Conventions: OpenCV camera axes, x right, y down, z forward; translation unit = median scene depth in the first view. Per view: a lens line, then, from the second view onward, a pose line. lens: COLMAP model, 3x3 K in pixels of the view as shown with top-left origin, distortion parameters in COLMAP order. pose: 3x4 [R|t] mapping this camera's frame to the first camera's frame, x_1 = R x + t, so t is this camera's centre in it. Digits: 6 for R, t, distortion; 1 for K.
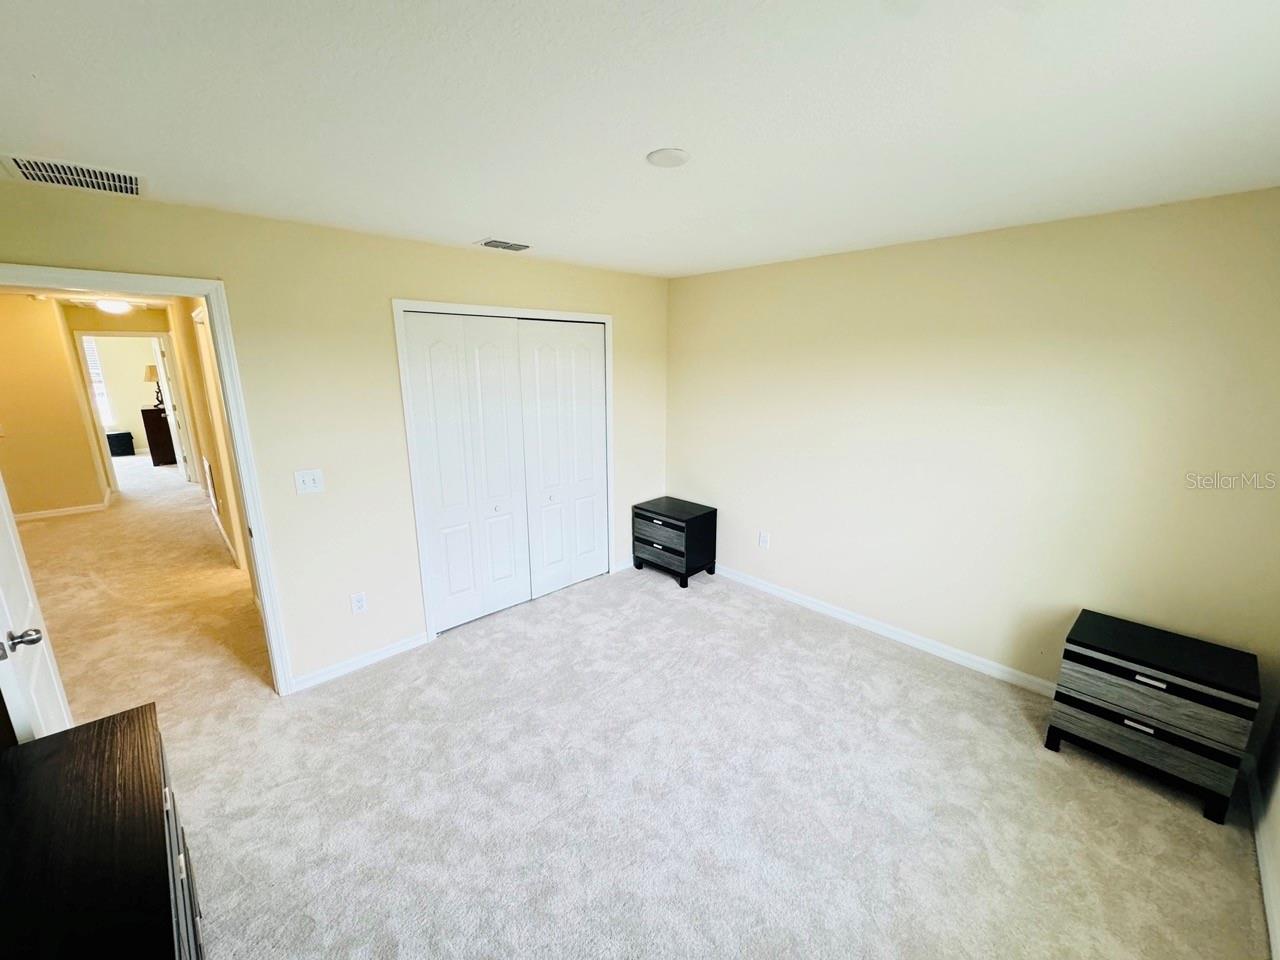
lens RADIAL K [[511.3, 0, 640.0], [0, 511.3, 478.7], [0, 0, 1]] dist [-0.001632, -0.000545]
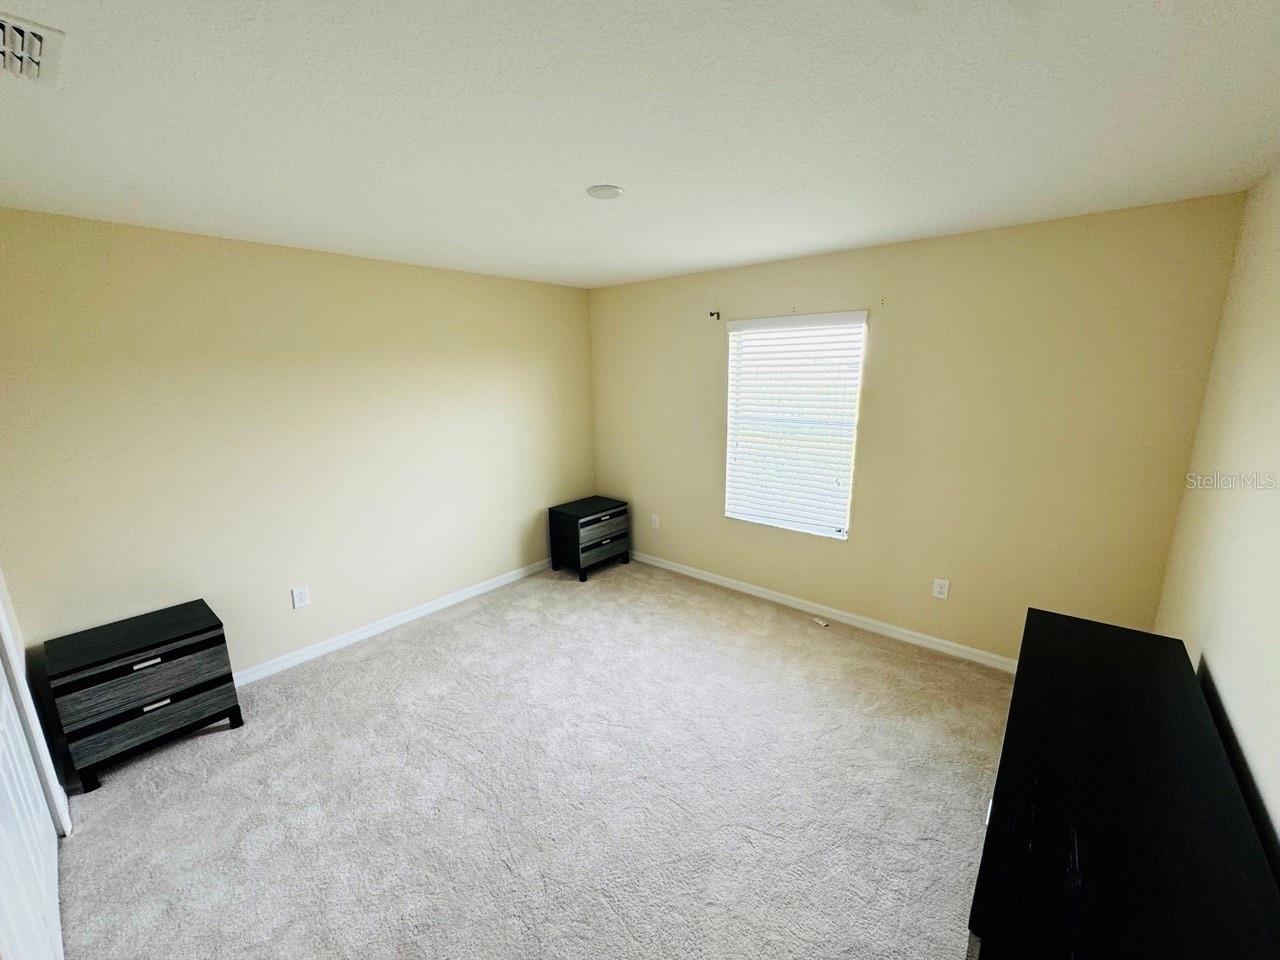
lens RADIAL K [[511.3, 0, 640.0], [0, 511.3, 478.7], [0, 0, 1]] dist [-0.001632, -0.000545]
pose [[-0.110960, -0.234295, 0.965813, -0.753903], [0.210874, 0.944135, 0.253263, -0.193865], [-0.971195, 0.231767, -0.055354, 0.707270]]
